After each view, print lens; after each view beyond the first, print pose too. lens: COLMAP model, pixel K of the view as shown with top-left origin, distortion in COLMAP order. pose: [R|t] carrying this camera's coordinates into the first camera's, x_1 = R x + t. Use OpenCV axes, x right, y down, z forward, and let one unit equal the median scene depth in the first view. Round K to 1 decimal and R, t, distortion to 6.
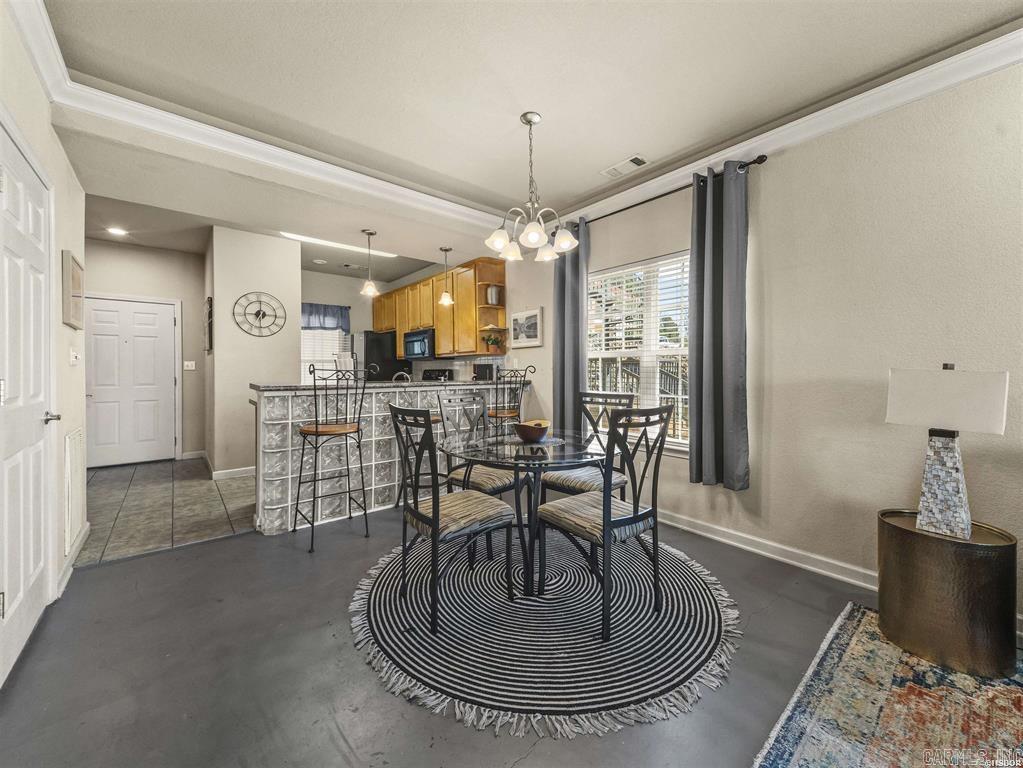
lens RADIAL K [[402.8, 0, 515.7], [0, 402.8, 373.7], [0, 0, 1]] dist [0.034396, -0.013383]
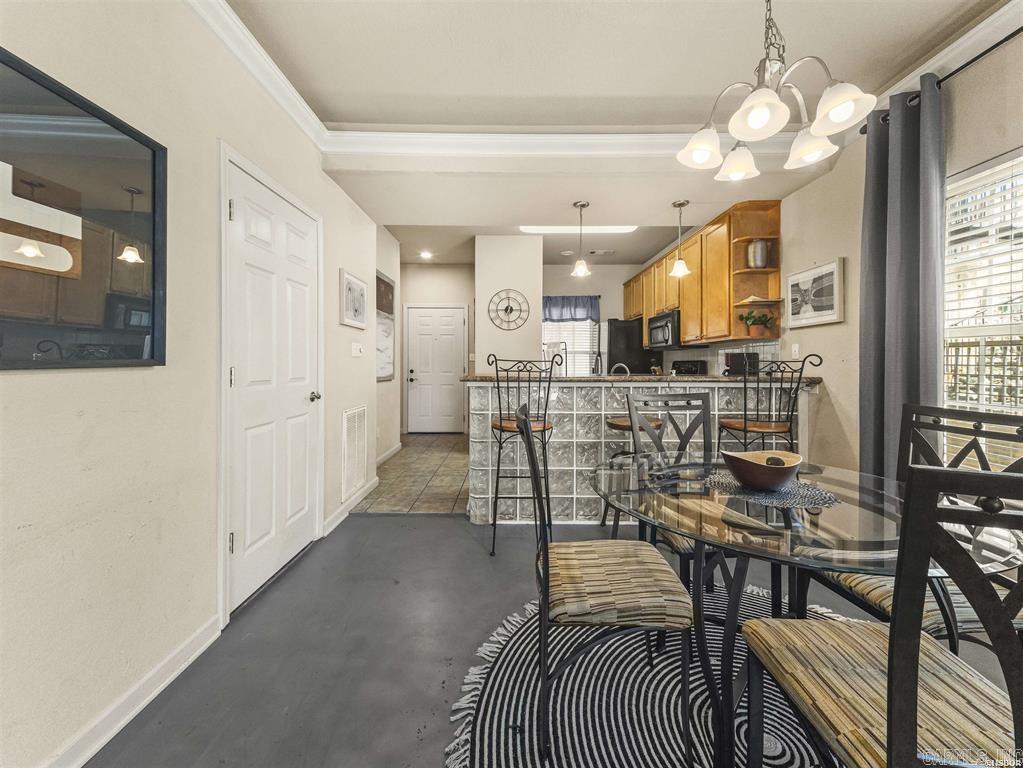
lens RADIAL K [[405.2, 0, 511.3], [0, 405.2, 364.0], [0, 0, 1]] dist [0.037130, -0.013058]
pose [[0.766488, 0.006219, -0.642228, 0.081319], [-0.008369, 0.999965, -0.000305, -0.000266], [0.642204, 0.005609, 0.766513, 0.194480]]
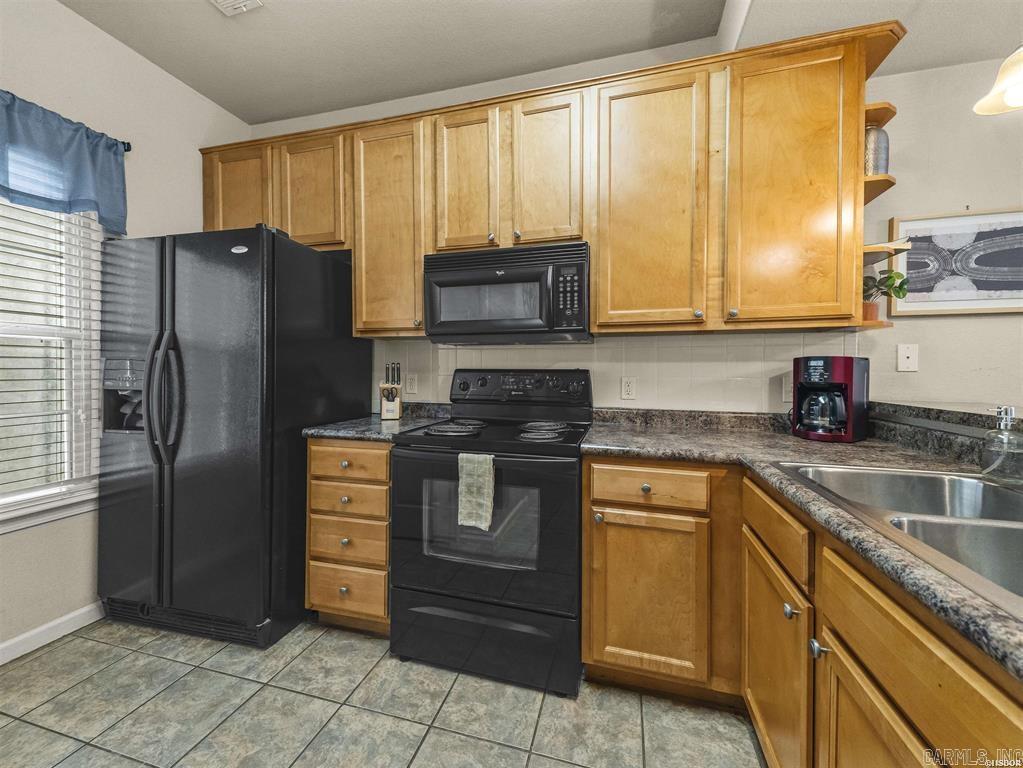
lens RADIAL K [[402.8, 0, 515.7], [0, 402.8, 373.7], [0, 0, 1]] dist [0.034396, -0.013383]
pose [[0.824230, 0.005532, 0.566228, -0.548285], [-0.006986, 0.999976, 0.000399, -0.008739], [-0.566212, -0.004285, 0.824248, 0.952551]]
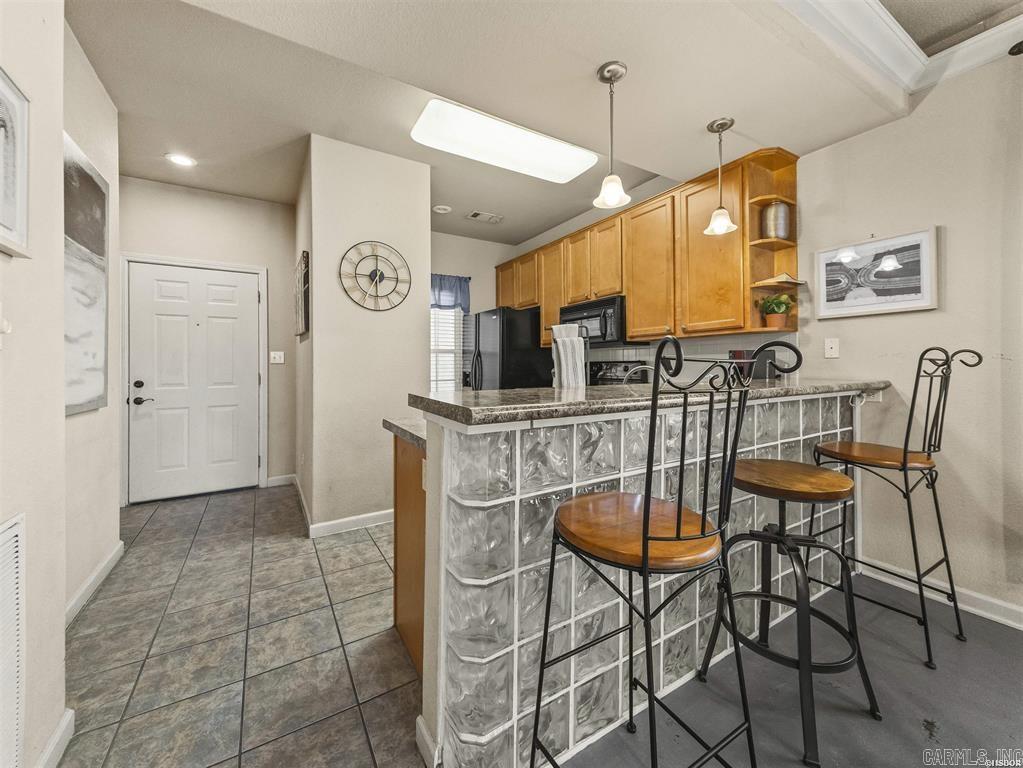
lens RADIAL K [[405.2, 0, 511.3], [0, 405.2, 364.0], [0, 0, 1]] dist [0.037130, -0.013058]
pose [[0.988446, -0.003601, -0.151531, -0.351187], [0.002371, 0.999963, -0.008297, -0.001319], [0.151555, 0.007841, 0.988418, 0.437916]]
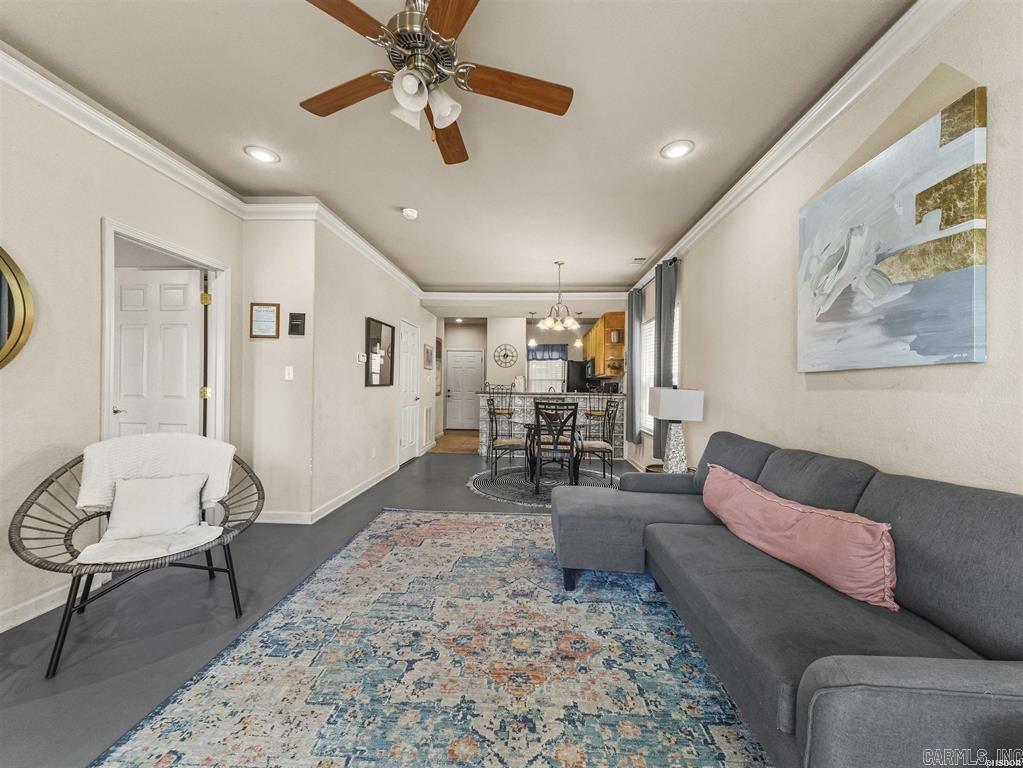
lens RADIAL K [[398.0, 0, 511.6], [0, 398.0, 386.1], [0, 0, 1]] dist [0.041601, -0.015898]
pose [[0.726800, 0.012447, -0.686736, 0.740057], [-0.019091, 0.999816, -0.002084, 0.000107], [0.686583, 0.014625, 0.726904, -0.365448]]
